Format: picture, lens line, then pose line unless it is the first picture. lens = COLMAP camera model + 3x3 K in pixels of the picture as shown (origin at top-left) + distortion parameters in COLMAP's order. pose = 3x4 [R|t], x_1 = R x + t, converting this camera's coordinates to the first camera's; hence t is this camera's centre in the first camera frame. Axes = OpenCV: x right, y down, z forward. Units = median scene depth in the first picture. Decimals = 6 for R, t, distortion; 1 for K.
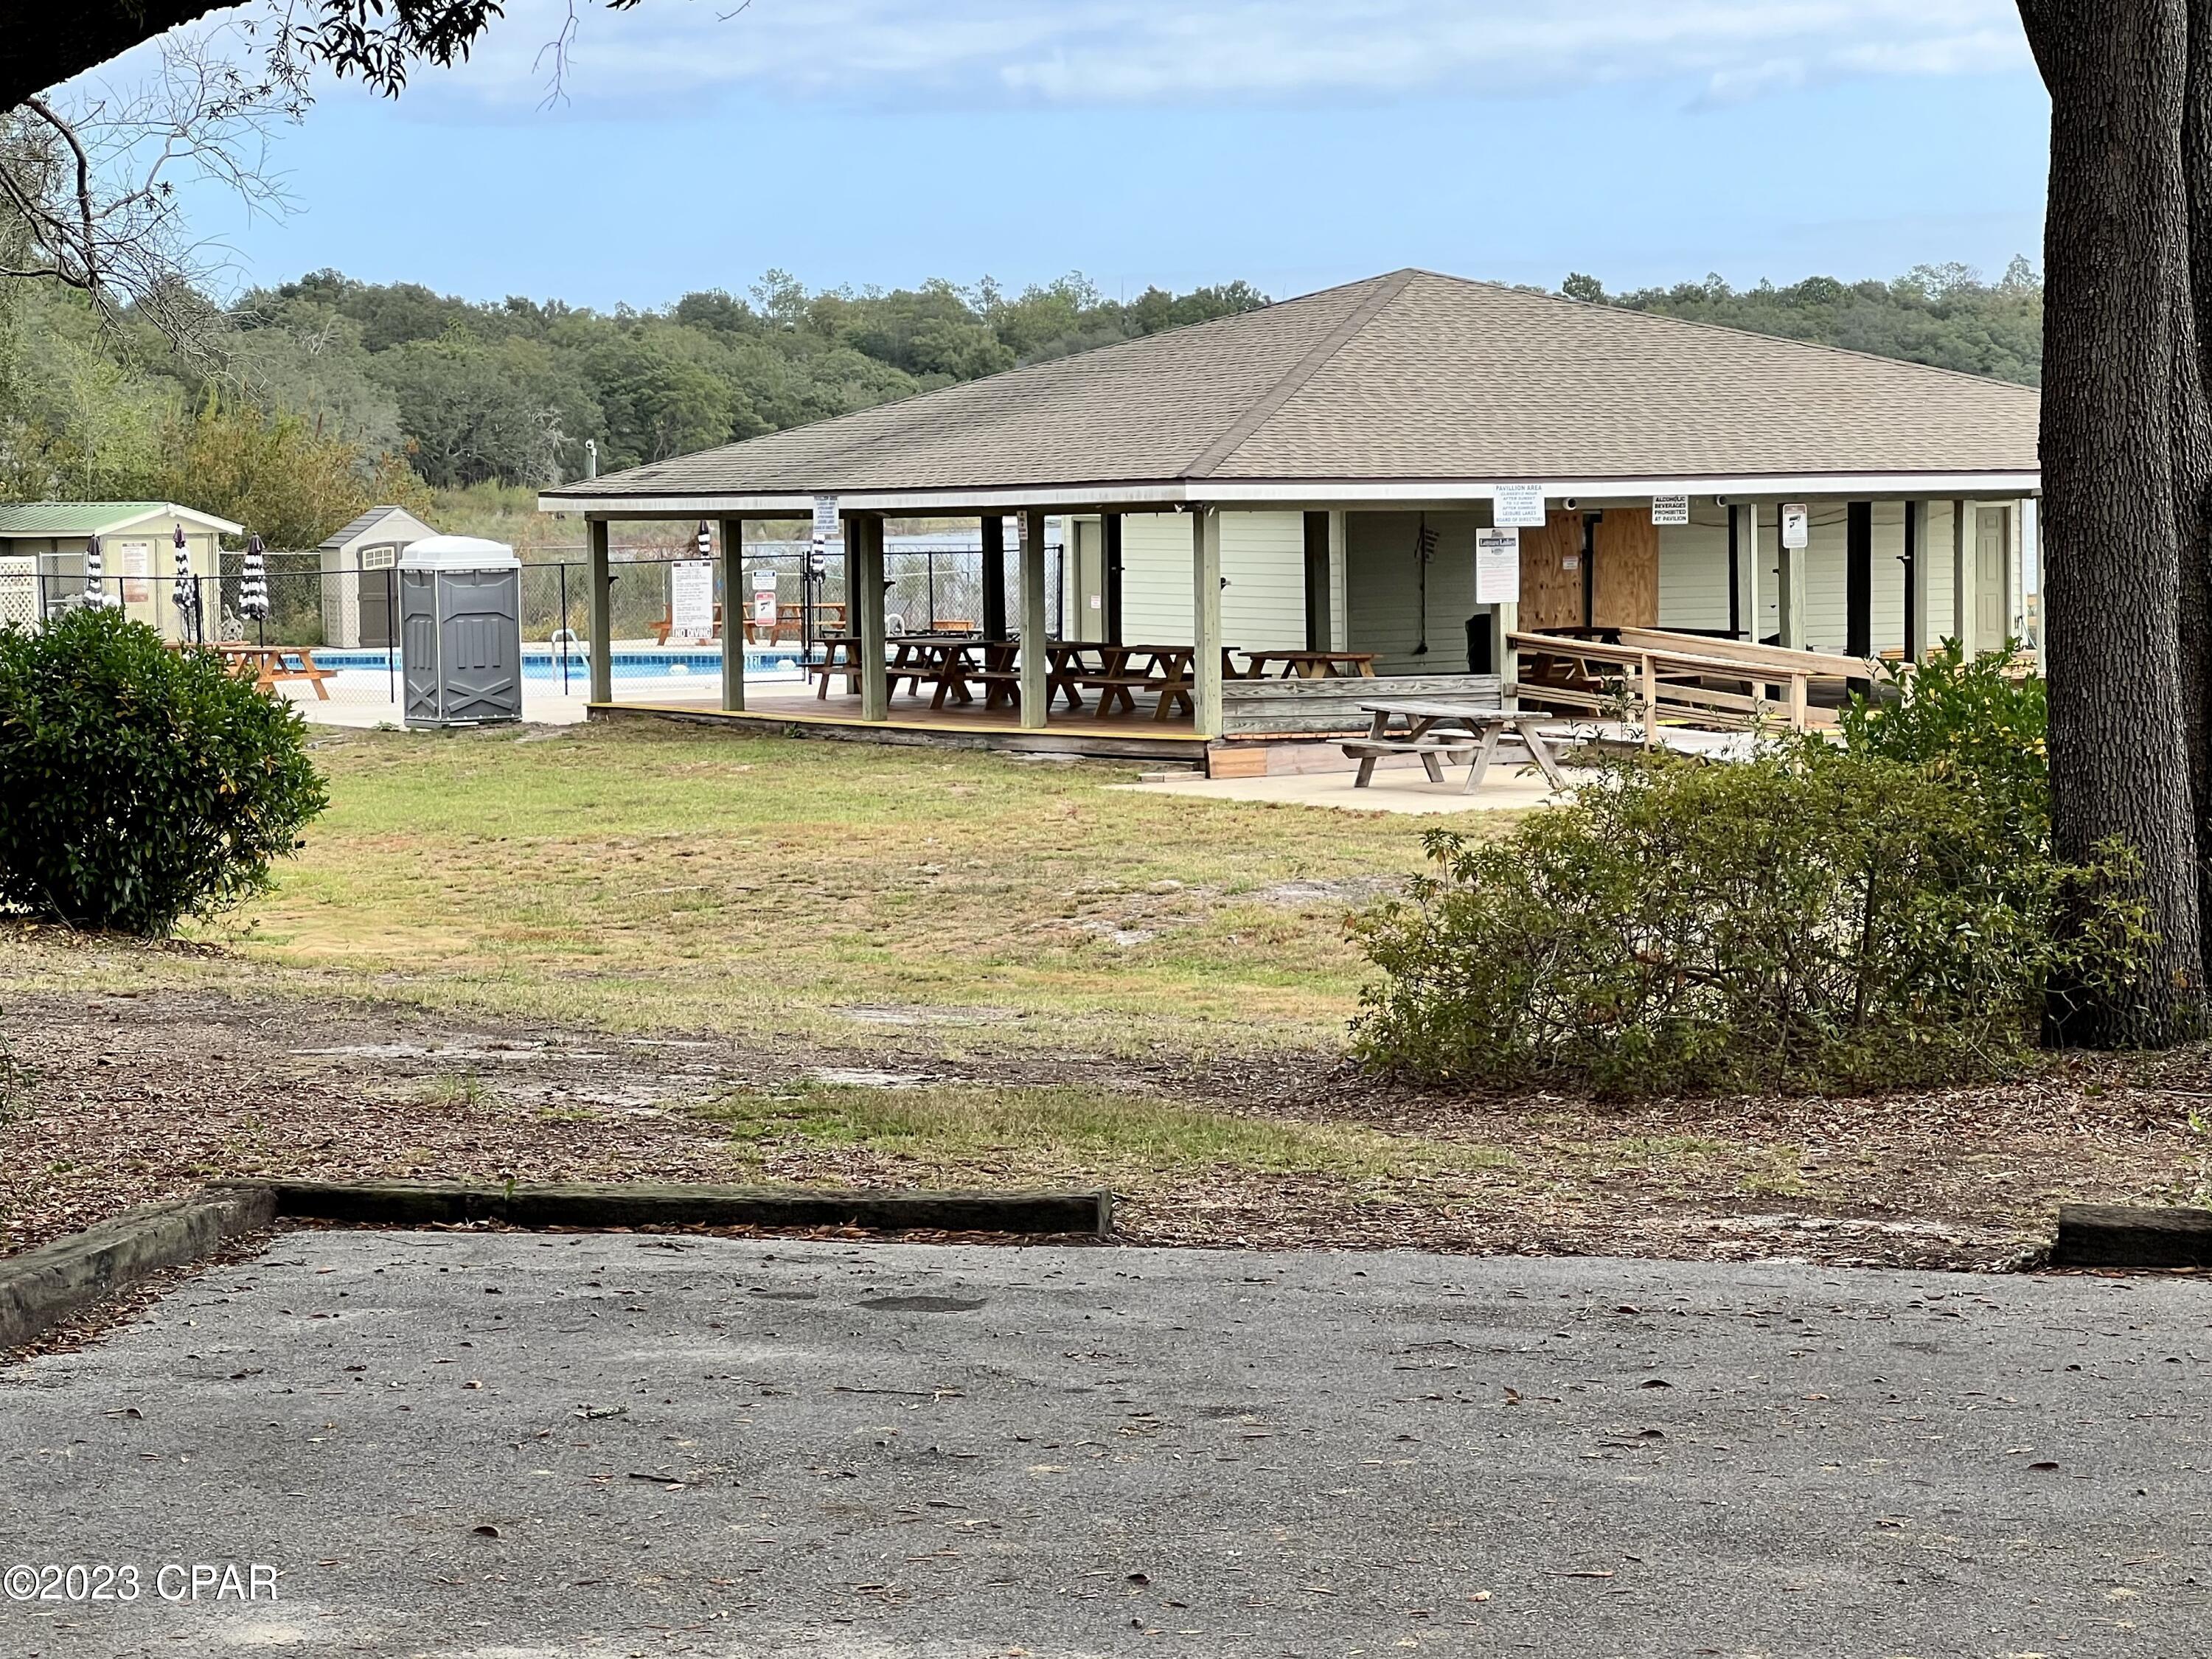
lens RADIAL K [[5708.5, 0, 1106.0], [0, 5708.5, 829.5], [0, 0, 1]] dist [-0.013906, -0.020236]
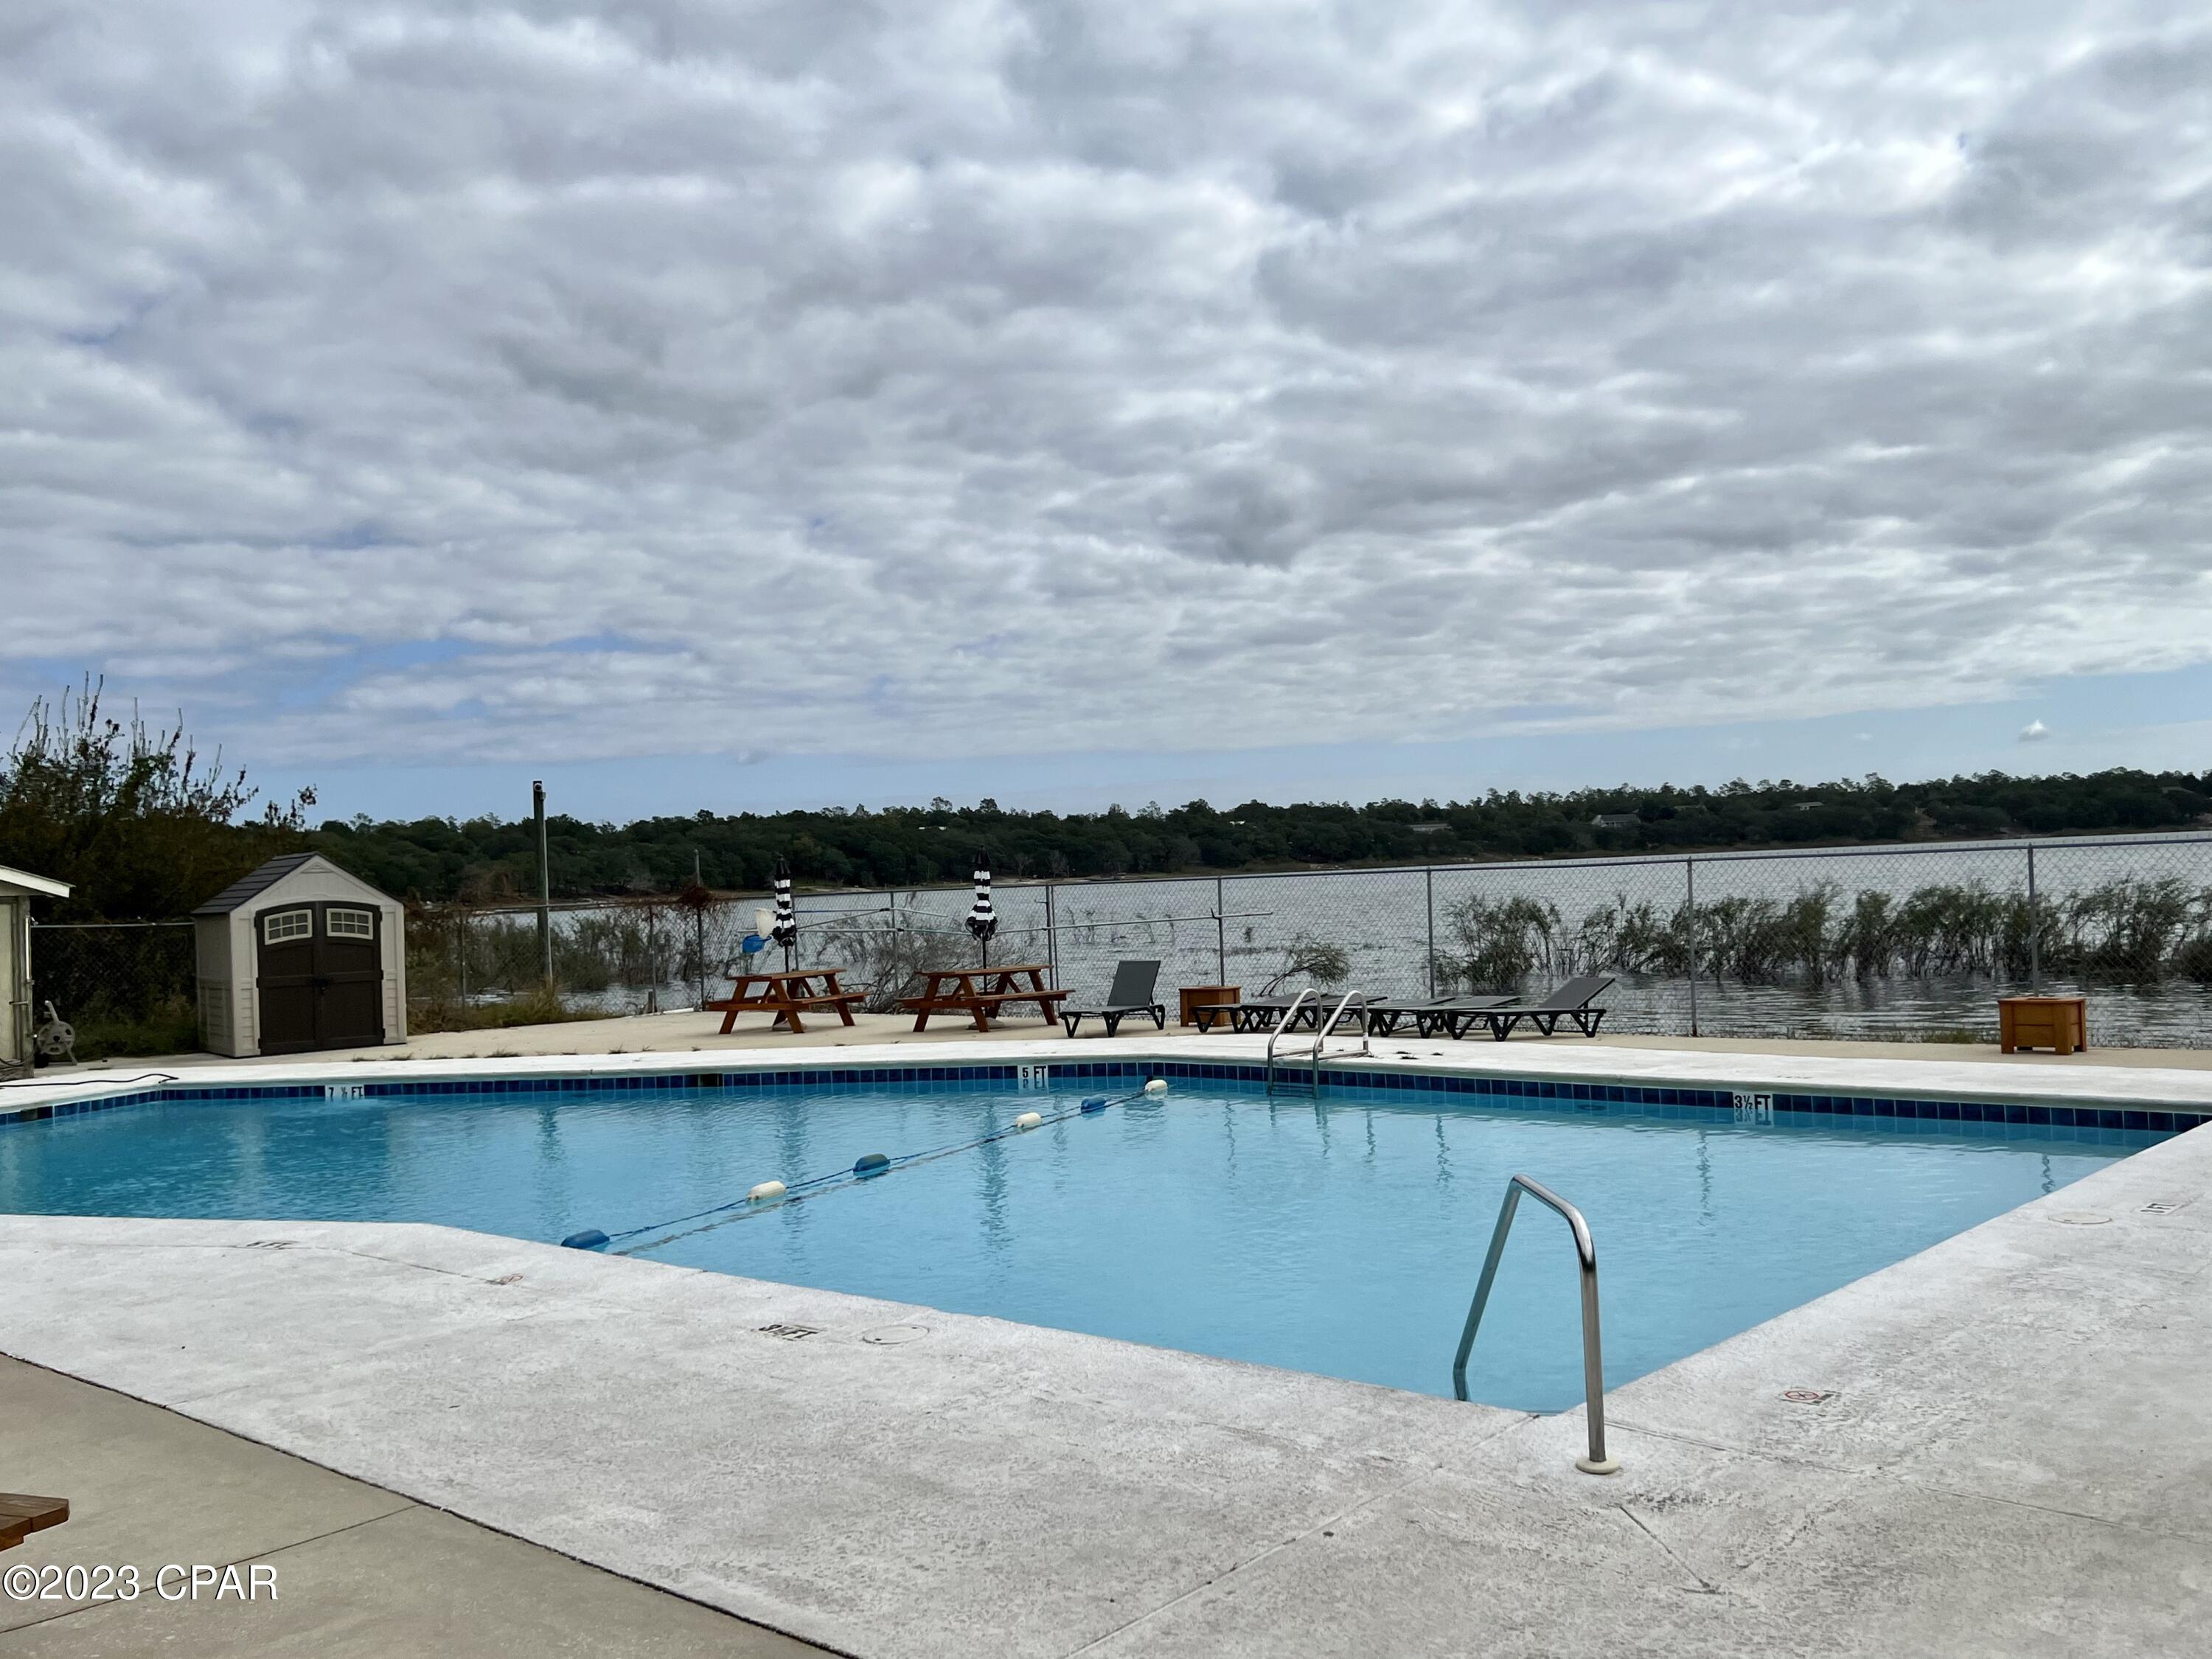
lens RADIAL K [[2000.8, 0, 1106.0], [0, 2000.8, 829.5], [0, 0, 1]] dist [0.160077, -0.266341]
pose [[0.955203, -0.015323, 0.295553, -0.102110], [0.042149, 0.995522, -0.084611, -0.032710], [-0.292934, 0.093278, 0.951572, 0.706857]]
